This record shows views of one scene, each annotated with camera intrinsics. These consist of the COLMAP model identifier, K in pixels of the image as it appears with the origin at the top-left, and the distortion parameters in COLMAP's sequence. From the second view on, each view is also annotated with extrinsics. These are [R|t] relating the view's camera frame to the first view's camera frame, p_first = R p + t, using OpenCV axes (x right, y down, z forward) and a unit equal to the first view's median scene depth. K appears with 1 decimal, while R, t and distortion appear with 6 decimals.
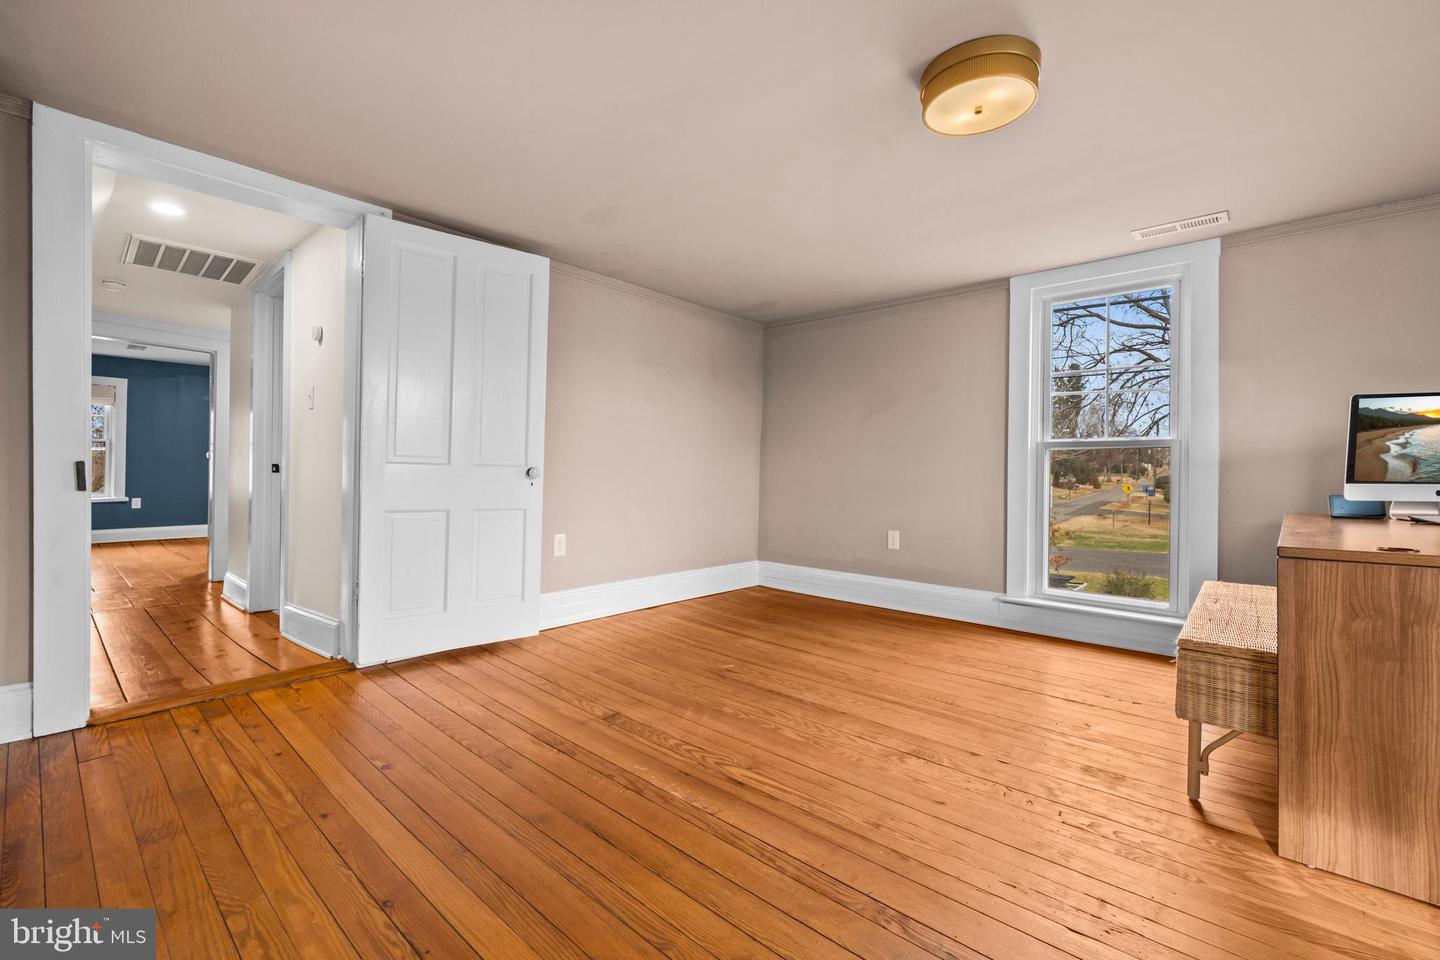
lens RADIAL K [[607.2, 0, 714.9], [0, 607.2, 472.6], [0, 0, 1]] dist [0.002989, 0.000137]
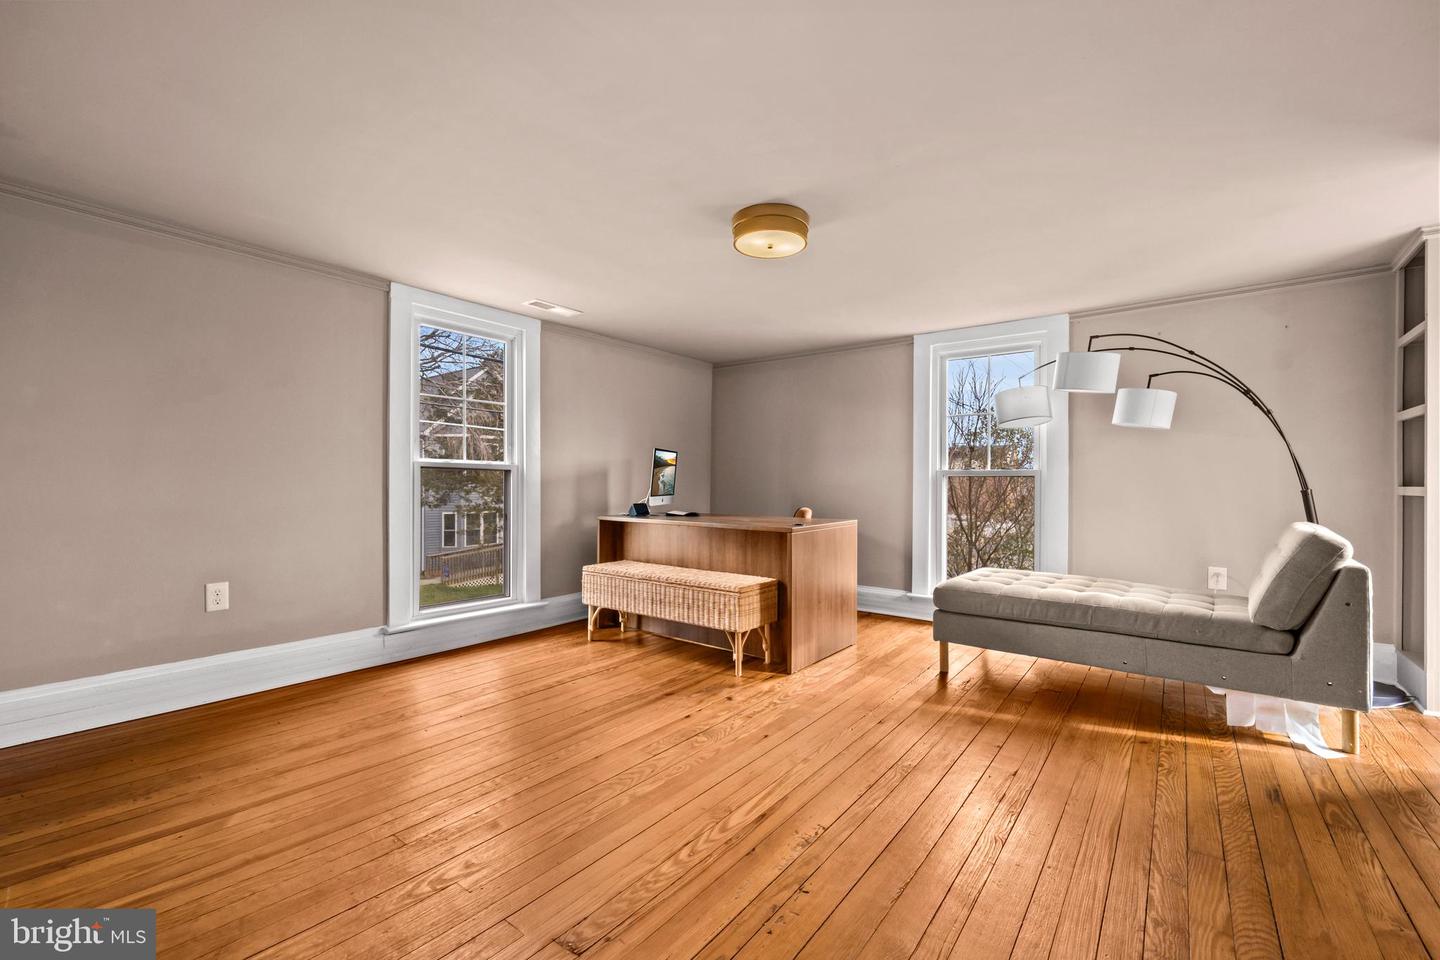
lens RADIAL K [[607.2, 0, 718.0], [0, 607.2, 481.4], [0, 0, 1]] dist [0.002989, 0.000137]
pose [[-0.079016, -0.000756, 0.996873, -0.583521], [0.001240, 0.999999, 0.000857, -0.021237], [-0.996873, 0.001303, -0.079015, 0.715154]]
